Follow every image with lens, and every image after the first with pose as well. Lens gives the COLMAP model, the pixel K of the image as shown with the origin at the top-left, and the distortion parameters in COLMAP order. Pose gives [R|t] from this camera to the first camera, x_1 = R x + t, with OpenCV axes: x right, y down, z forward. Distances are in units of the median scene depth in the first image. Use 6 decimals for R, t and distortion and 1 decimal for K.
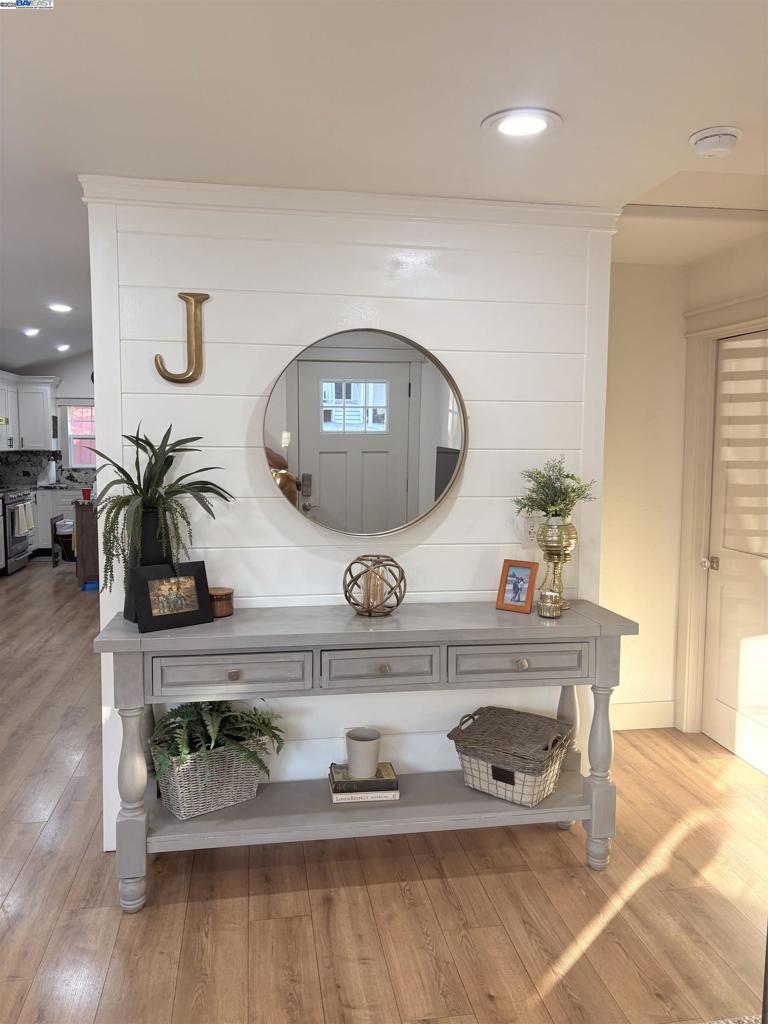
lens RADIAL K [[772.7, 0, 384.0], [0, 772.7, 512.0], [0, 0, 1]] dist [0.003624, 0.003445]
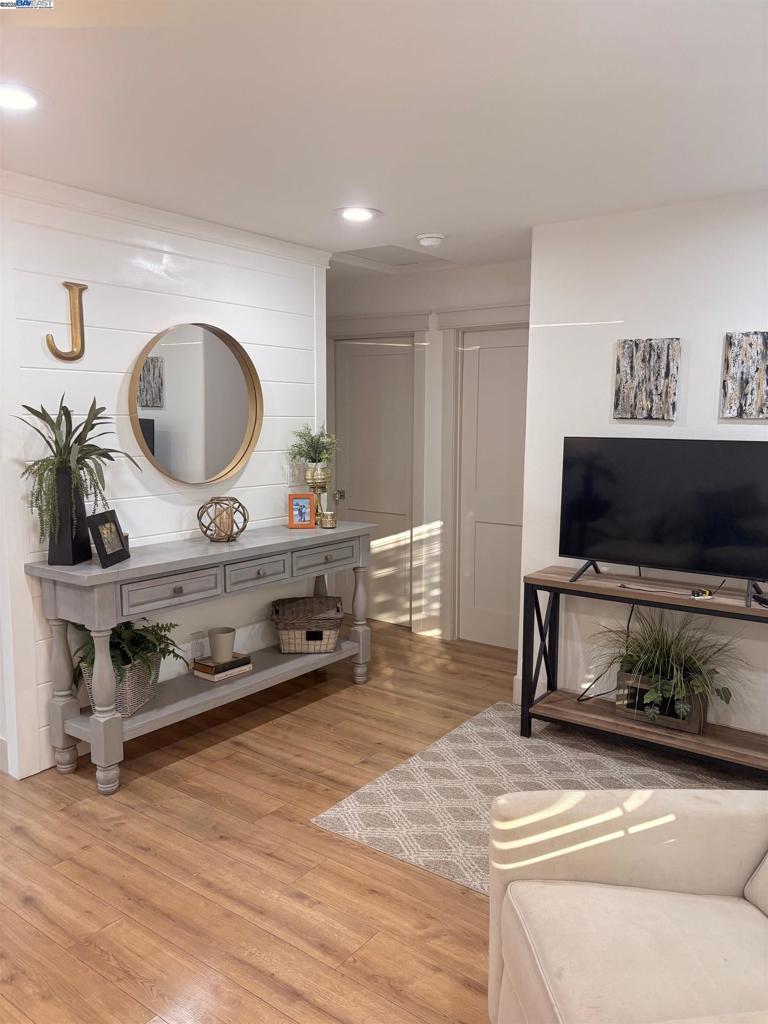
lens RADIAL K [[784.3, 0, 384.0], [0, 784.3, 512.0], [0, 0, 1]] dist [0.072040, -0.122881]
pose [[0.724456, -0.086386, 0.683887, -0.756114], [0.051785, 0.996133, 0.070971, 0.000130], [-0.687374, -0.016000, 0.726128, -0.192429]]
